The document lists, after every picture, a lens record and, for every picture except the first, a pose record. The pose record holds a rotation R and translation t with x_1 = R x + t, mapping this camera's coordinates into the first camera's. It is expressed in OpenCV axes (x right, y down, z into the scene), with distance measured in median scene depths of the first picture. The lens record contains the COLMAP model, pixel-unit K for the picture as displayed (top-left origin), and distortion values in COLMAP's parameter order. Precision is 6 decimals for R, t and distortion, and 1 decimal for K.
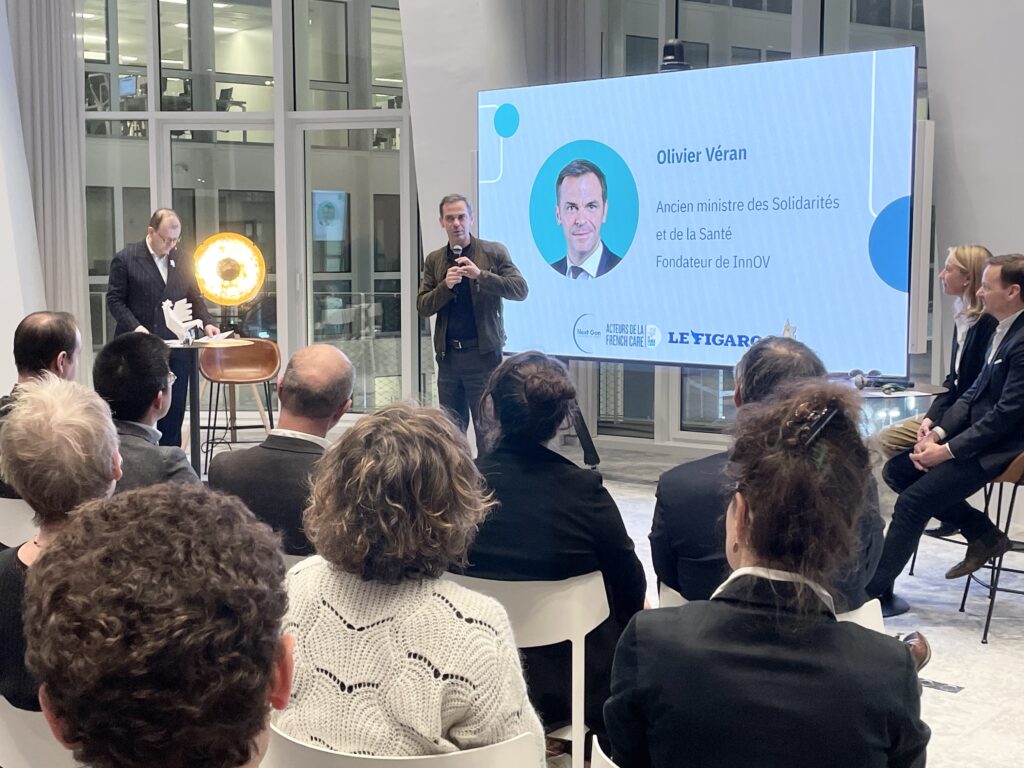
lens RADIAL K [[1401.9, 0, 510.7], [0, 1401.9, 369.9], [0, 0, 1]] dist [0.074039, 0.000000]
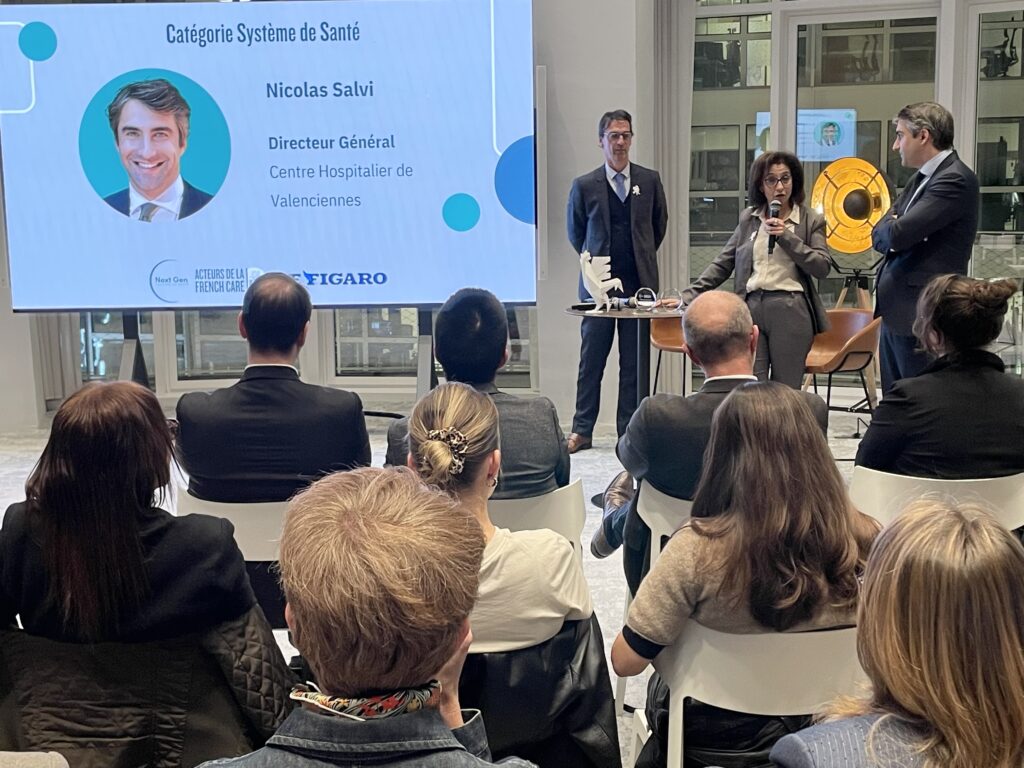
lens RADIAL K [[1428.4, 0, 520.8], [0, 1428.4, 377.0], [0, 0, 1]] dist [0.106813, 0.000000]
pose [[0.775209, -0.105610, 0.622814, -0.384975], [0.072684, 0.994290, 0.078132, -0.021784], [-0.627509, -0.015300, 0.778459, 0.124789]]
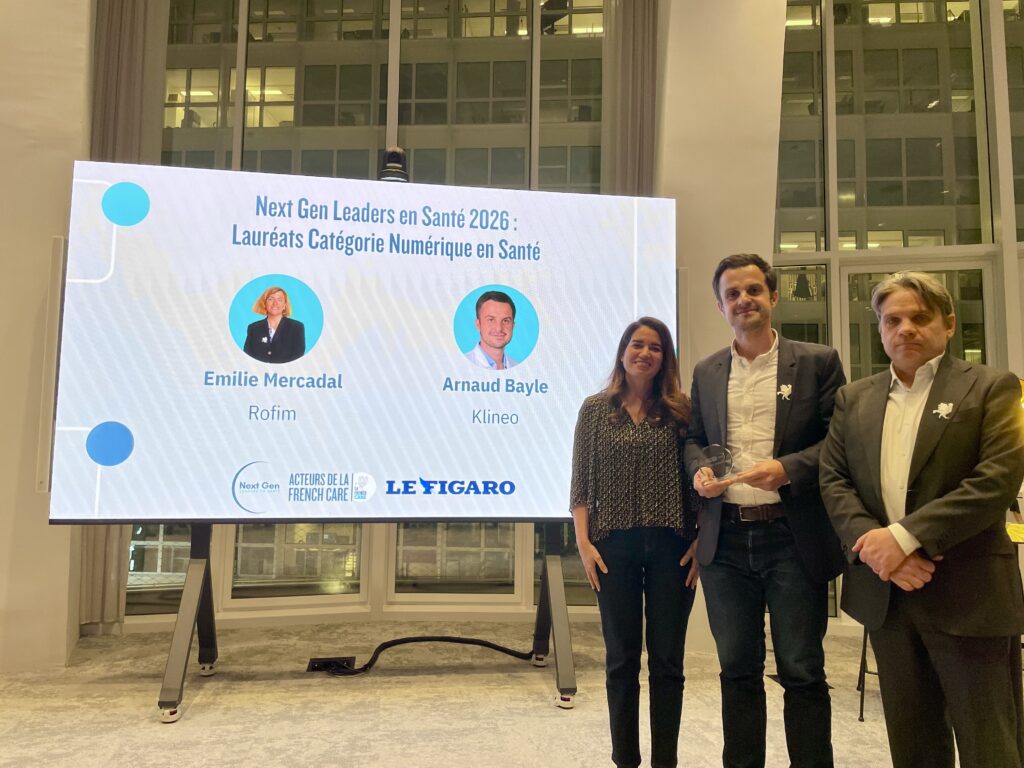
lens RADIAL K [[769.8, 0, 507.7], [0, 769.8, 372.2], [0, 0, 1]] dist [0.092400, -0.109035]
pose [[0.662192, 0.083281, 0.744692, -0.188353], [0.049819, 0.986713, -0.154648, -0.016329], [-0.747677, 0.139506, 0.649244, 0.649769]]
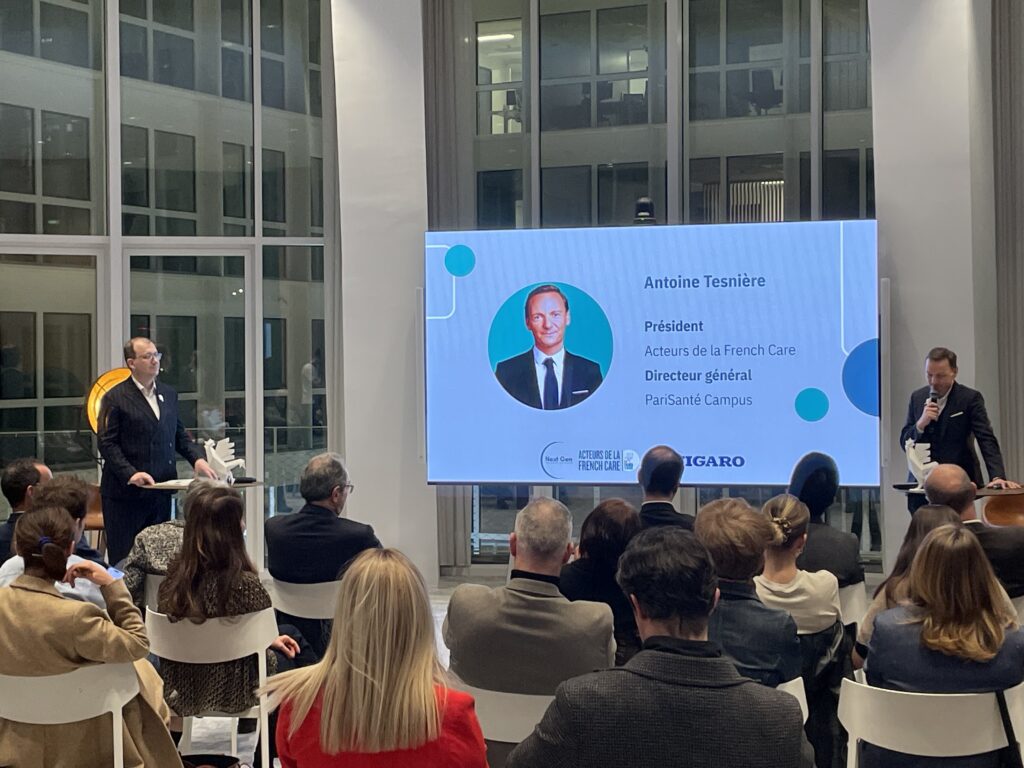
lens RADIAL K [[1796.0, 0, 504.2], [0, 1796.0, 357.9], [0, 0, 1]] dist [0.059353, 0.000000]
pose [[0.895675, -0.010664, 0.444581, -0.629407], [0.047142, 0.996356, -0.071076, -0.008761], [-0.442204, 0.084619, 0.892914, -0.230442]]
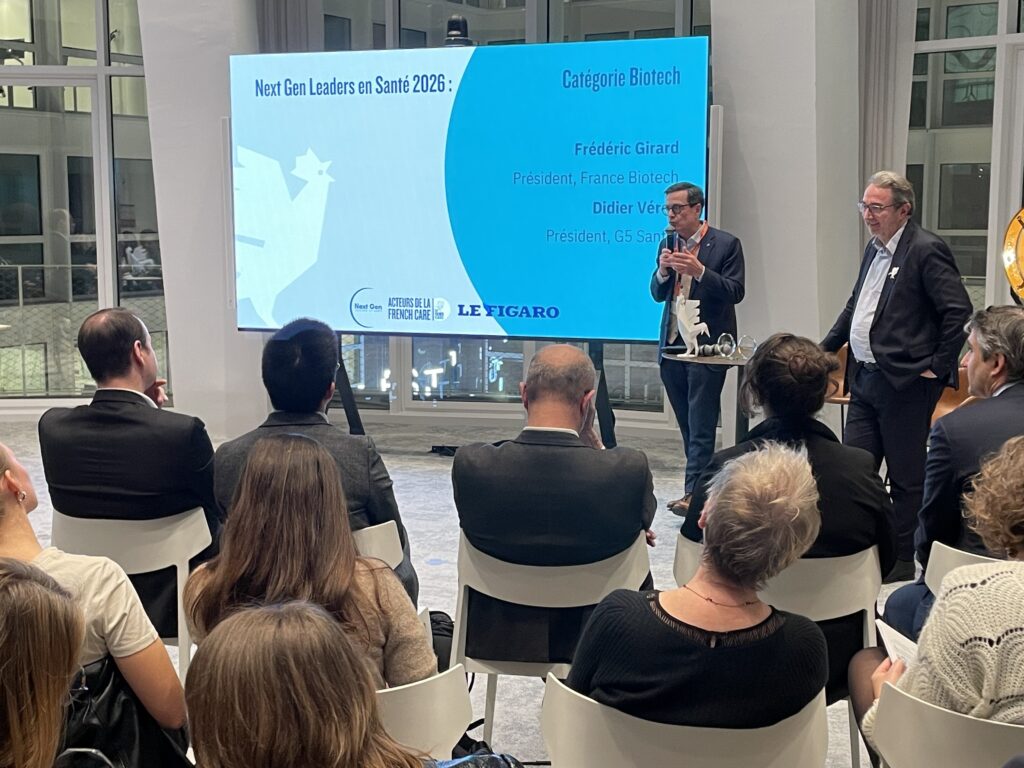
lens RADIAL K [[1401.9, 0, 515.1], [0, 1401.9, 375.1], [0, 0, 1]] dist [0.074039, 0.000000]
pose [[0.931010, -0.046414, 0.362031, -0.222233], [0.032571, 0.998489, 0.044249, -0.020037], [-0.363537, -0.029404, 0.931115, 0.038506]]
